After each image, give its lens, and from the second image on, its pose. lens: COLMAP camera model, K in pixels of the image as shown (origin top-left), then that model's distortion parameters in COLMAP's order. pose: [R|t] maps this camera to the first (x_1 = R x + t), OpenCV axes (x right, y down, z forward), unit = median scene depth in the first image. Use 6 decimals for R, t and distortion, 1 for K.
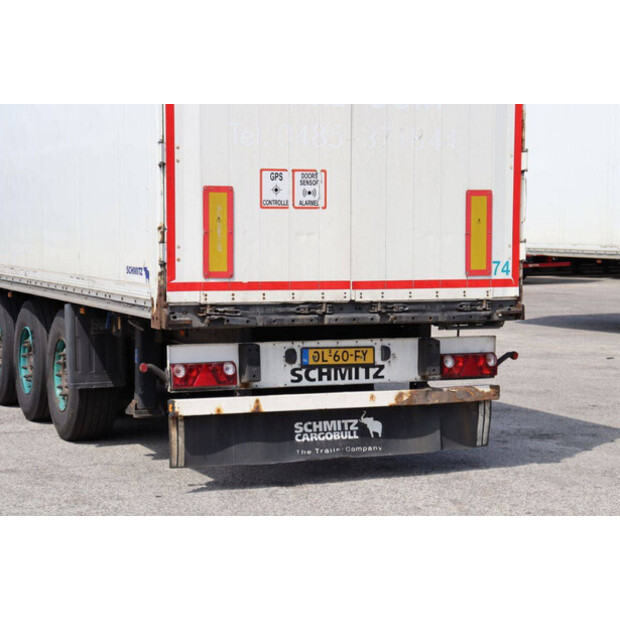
lens RADIAL K [[1455.0, 0, 310.0], [0, 1455.0, 310.0], [0, 0, 1]] dist [0.402822, -0.017683]
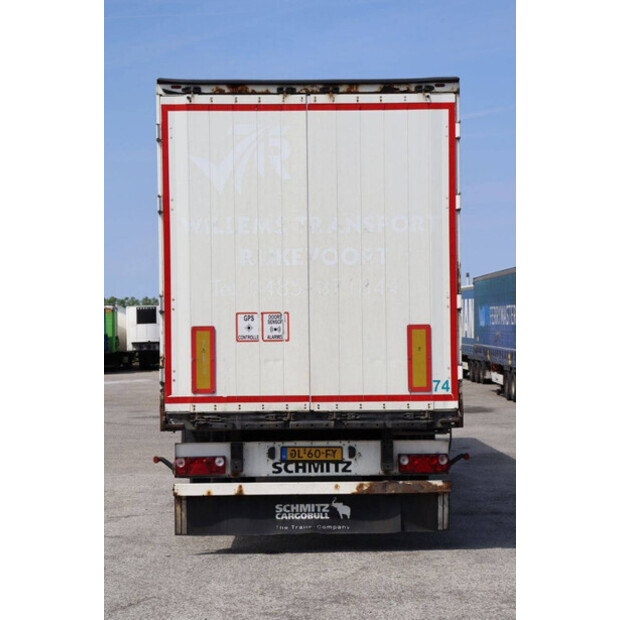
lens RADIAL K [[1455.0, 0, 310.0], [0, 1455.0, 310.0], [0, 0, 1]] dist [0.402822, -0.017683]
pose [[0.929022, -0.018710, -0.369551, 0.501525], [-0.008231, 0.997429, -0.071191, -0.003325], [0.369933, 0.069179, 0.926479, -0.216004]]
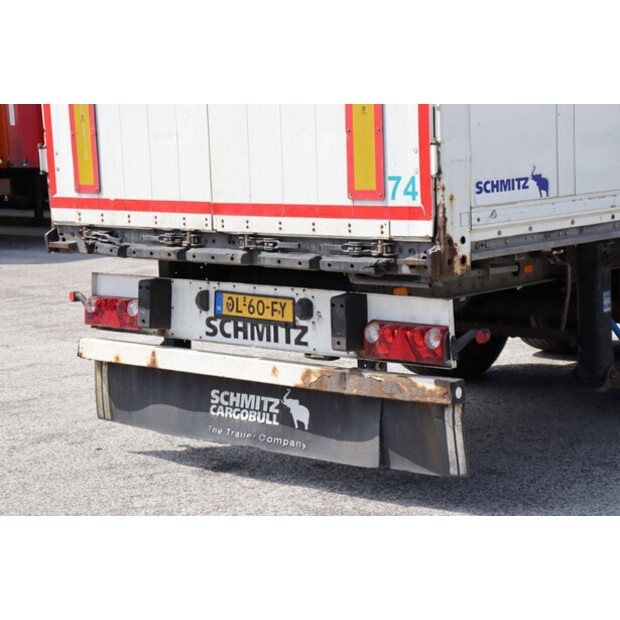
lens RADIAL K [[1455.0, 0, 310.0], [0, 1455.0, 310.0], [0, 0, 1]] dist [0.402822, -0.017683]
pose [[0.410129, 0.102163, -0.906287, 0.676796], [-0.016815, 0.994384, 0.104485, -0.041716], [0.911873, -0.027613, 0.409544, 0.732869]]
